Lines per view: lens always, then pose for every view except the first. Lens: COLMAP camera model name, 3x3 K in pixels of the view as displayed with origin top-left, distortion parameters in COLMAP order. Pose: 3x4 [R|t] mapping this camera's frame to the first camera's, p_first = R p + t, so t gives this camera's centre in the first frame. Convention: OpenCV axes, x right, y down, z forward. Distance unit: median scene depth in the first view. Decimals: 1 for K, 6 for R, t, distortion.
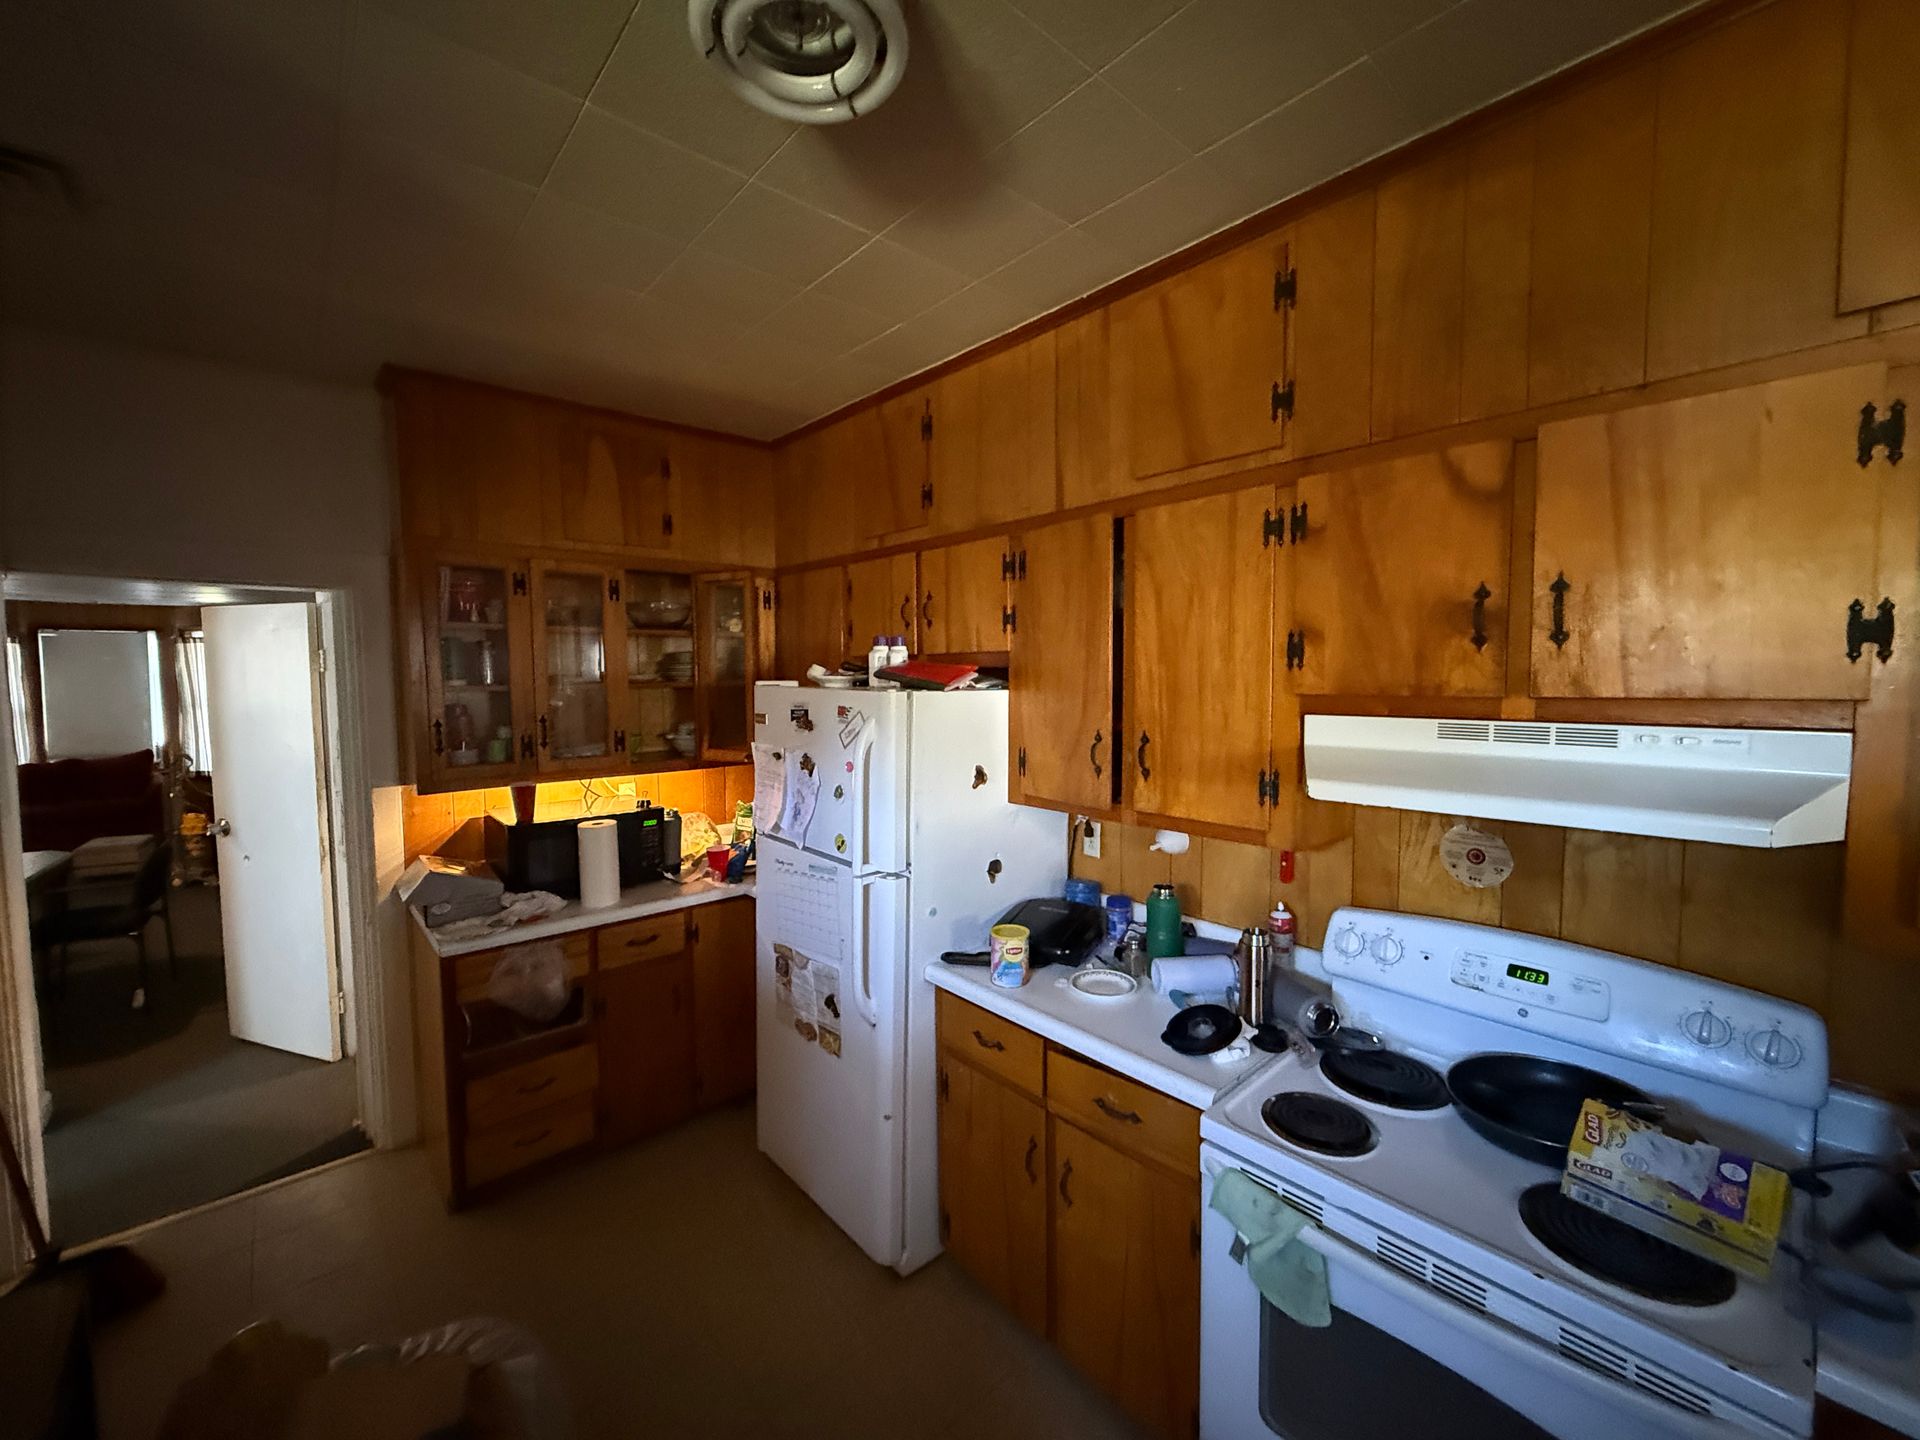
lens RADIAL K [[767.8, 0, 955.4], [0, 767.8, 718.6], [0, 0, 1]] dist [-0.001806, -0.000270]
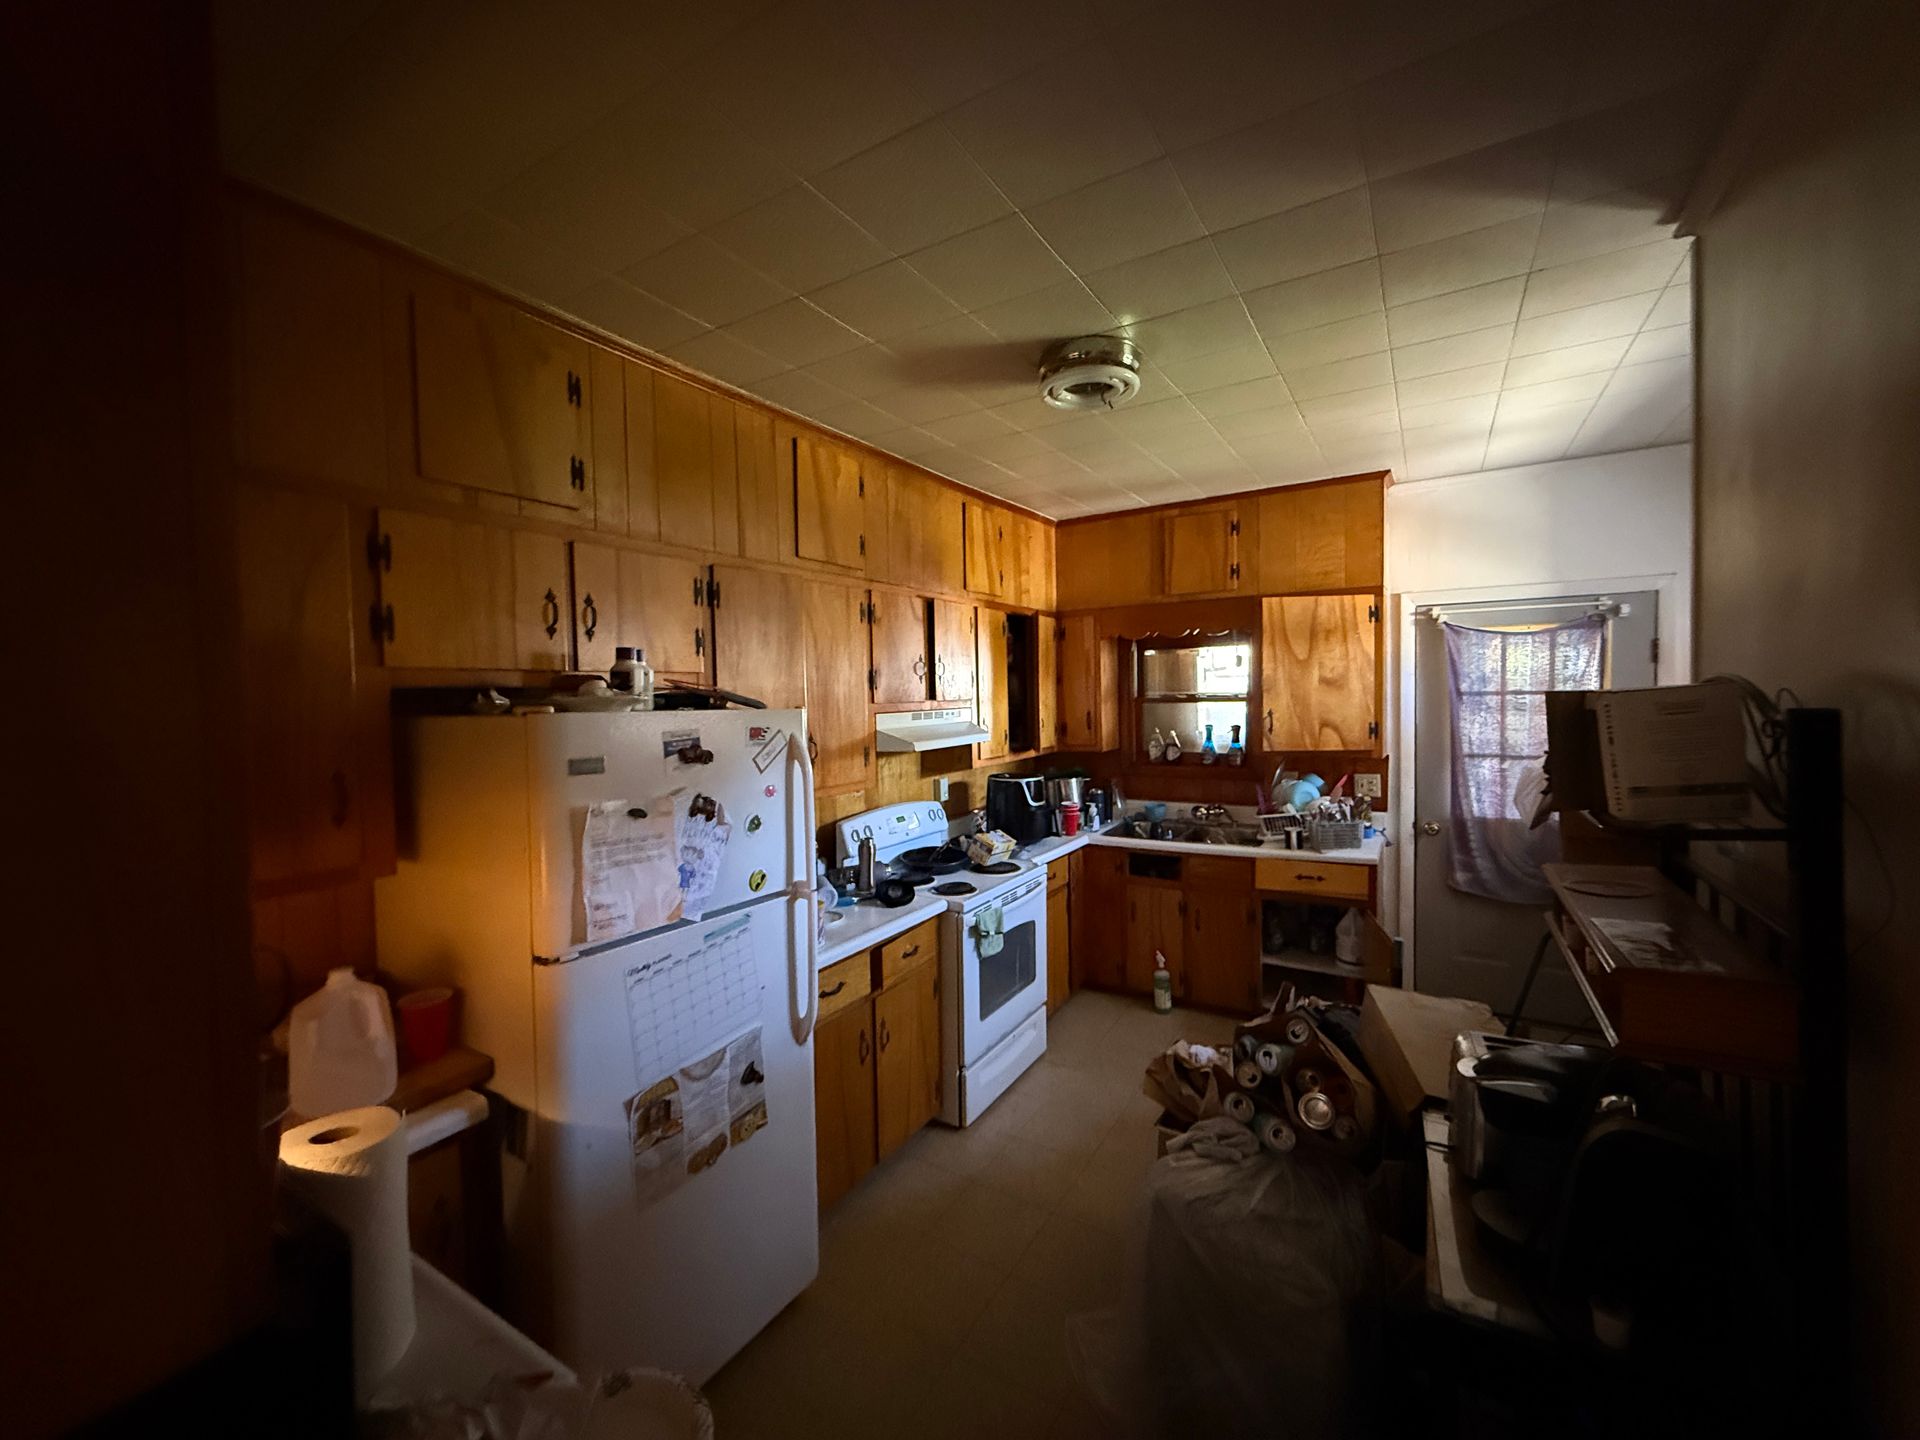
lens RADIAL K [[767.8, 0, 959.8], [0, 767.8, 715.5], [0, 0, 1]] dist [-0.001806, -0.000270]
pose [[-0.290965, -0.018385, 0.956557, -1.012474], [0.079307, 0.995911, 0.043265, -0.047152], [-0.953441, 0.088450, -0.288317, 0.959060]]
